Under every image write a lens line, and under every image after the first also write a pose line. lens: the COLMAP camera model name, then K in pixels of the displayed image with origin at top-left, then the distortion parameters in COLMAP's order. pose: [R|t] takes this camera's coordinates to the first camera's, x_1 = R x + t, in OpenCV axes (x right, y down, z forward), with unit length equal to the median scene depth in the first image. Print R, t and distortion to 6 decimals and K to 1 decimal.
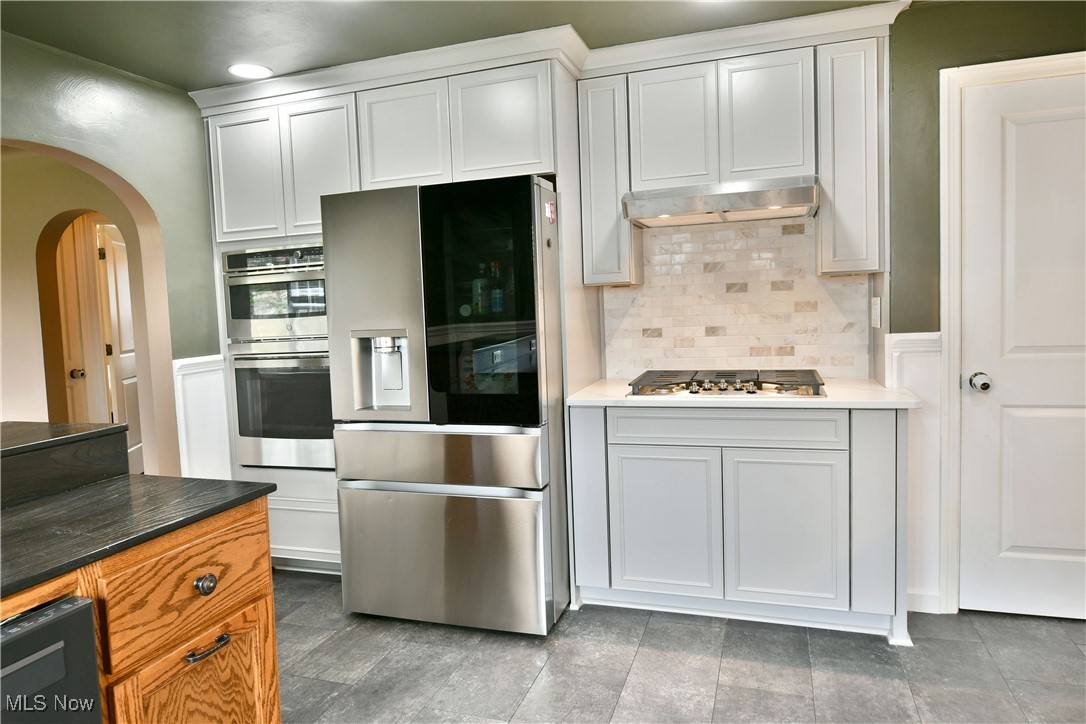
lens RADIAL K [[681.6, 0, 544.4], [0, 681.6, 359.0], [0, 0, 1]] dist [-0.005274, -0.002994]
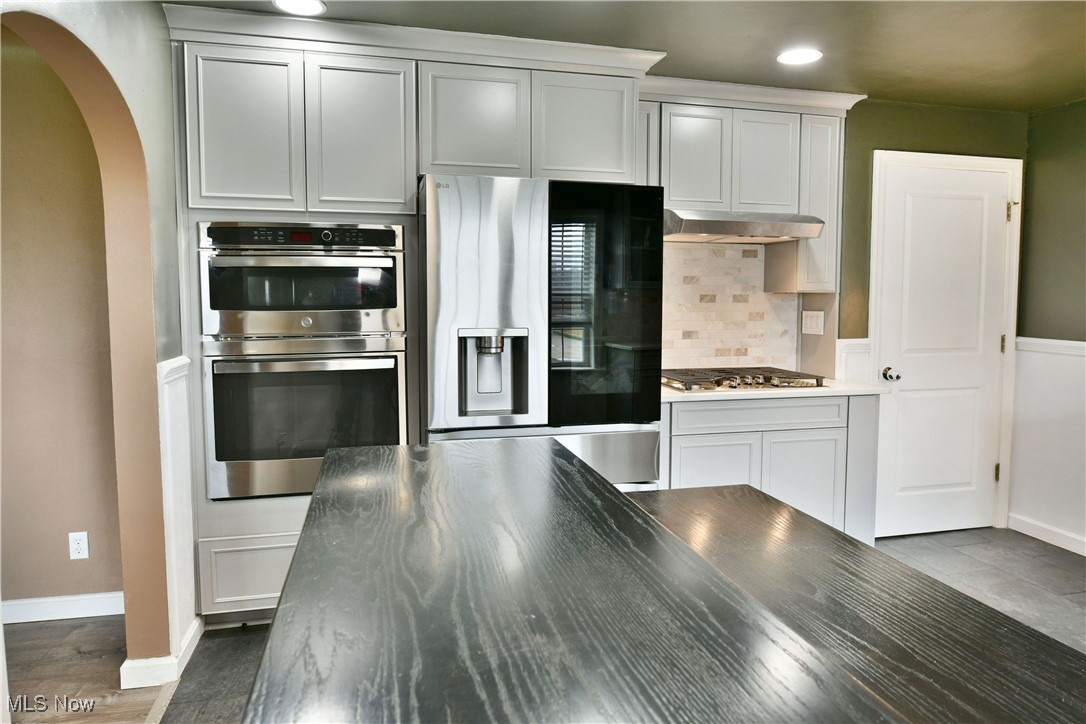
lens RADIAL K [[681.6, 0, 545.2], [0, 681.6, 355.4], [0, 0, 1]] dist [-0.005274, -0.002994]
pose [[0.841203, -0.001041, 0.540719, -0.613799], [0.005975, 0.999955, -0.007371, 0.001056], [-0.540687, 0.009431, 0.841171, 0.163785]]
